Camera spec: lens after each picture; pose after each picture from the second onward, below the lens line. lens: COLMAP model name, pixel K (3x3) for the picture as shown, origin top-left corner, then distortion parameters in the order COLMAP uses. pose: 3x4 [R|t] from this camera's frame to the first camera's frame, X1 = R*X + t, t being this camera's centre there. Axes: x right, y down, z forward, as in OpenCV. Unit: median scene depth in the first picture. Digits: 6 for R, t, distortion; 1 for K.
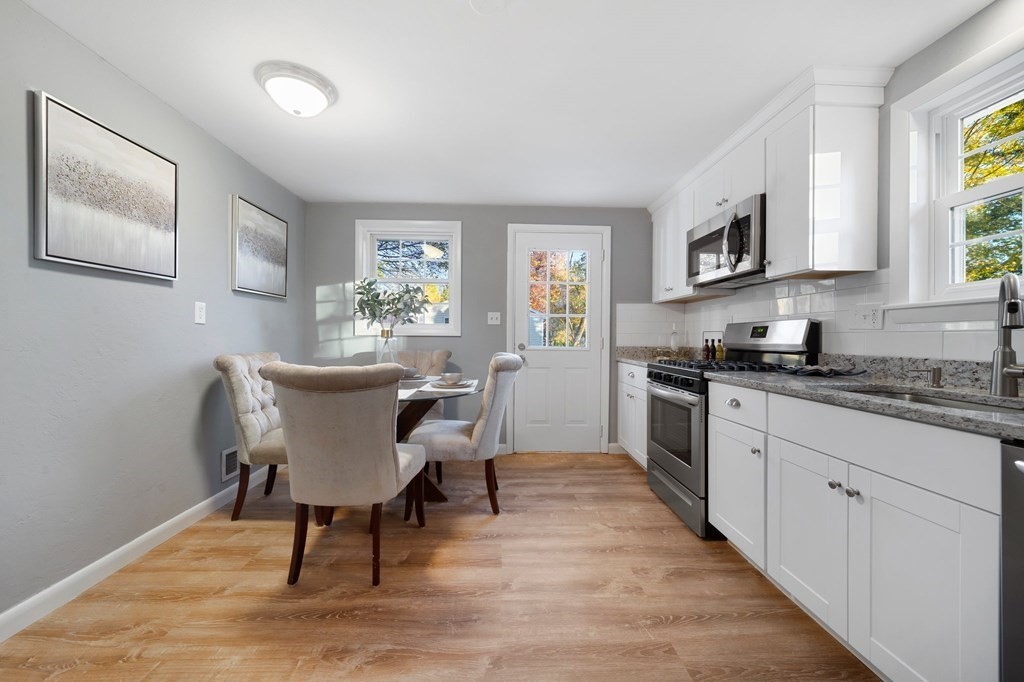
lens RADIAL K [[401.9, 0, 518.4], [0, 401.9, 342.0], [0, 0, 1]] dist [-0.003255, -0.000690]
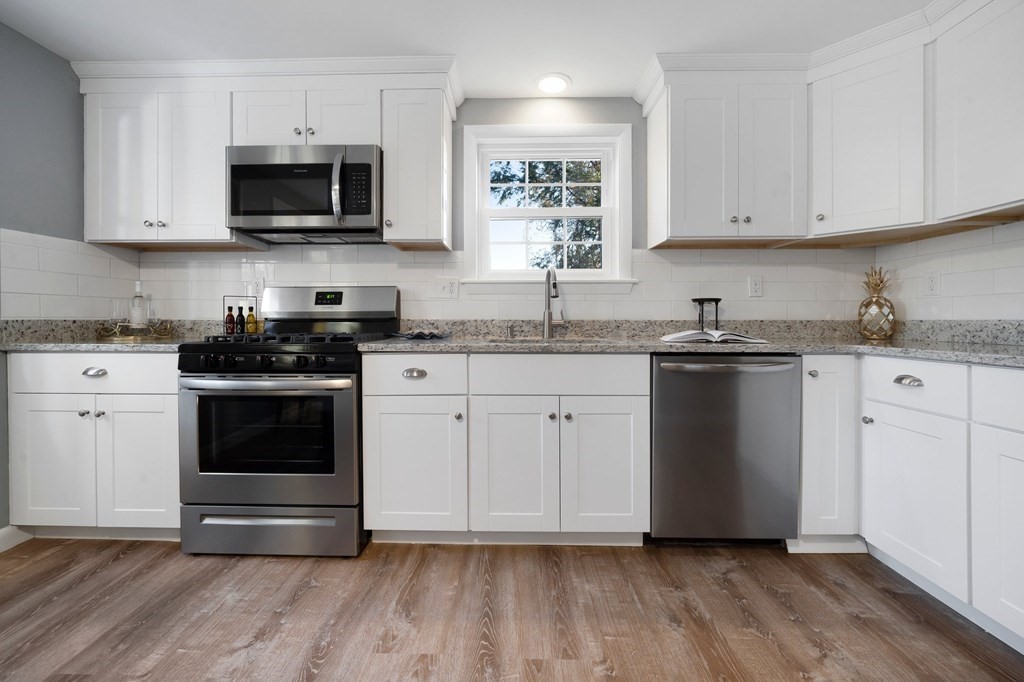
lens RADIAL K [[401.9, 0, 504.3], [0, 401.9, 320.7], [0, 0, 1]] dist [-0.003255, -0.000690]
pose [[0.064280, -0.010021, 0.997882, -0.316093], [0.012414, 0.999880, 0.009241, 0.026054], [-0.997855, 0.011794, 0.064397, 0.688786]]
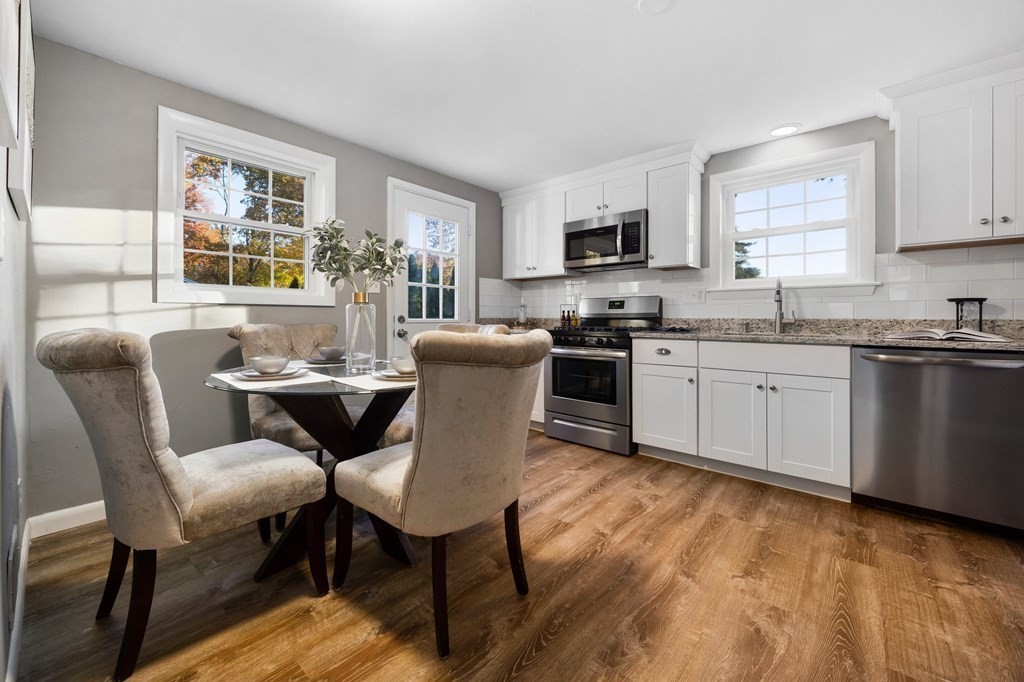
lens RADIAL K [[401.9, 0, 515.0], [0, 401.9, 323.2], [0, 0, 1]] dist [-0.003255, -0.000690]
pose [[0.680159, -0.016533, 0.732878, -0.827854], [0.012504, 0.999862, 0.010952, 0.023649], [-0.732958, 0.001715, 0.680272, 0.374103]]
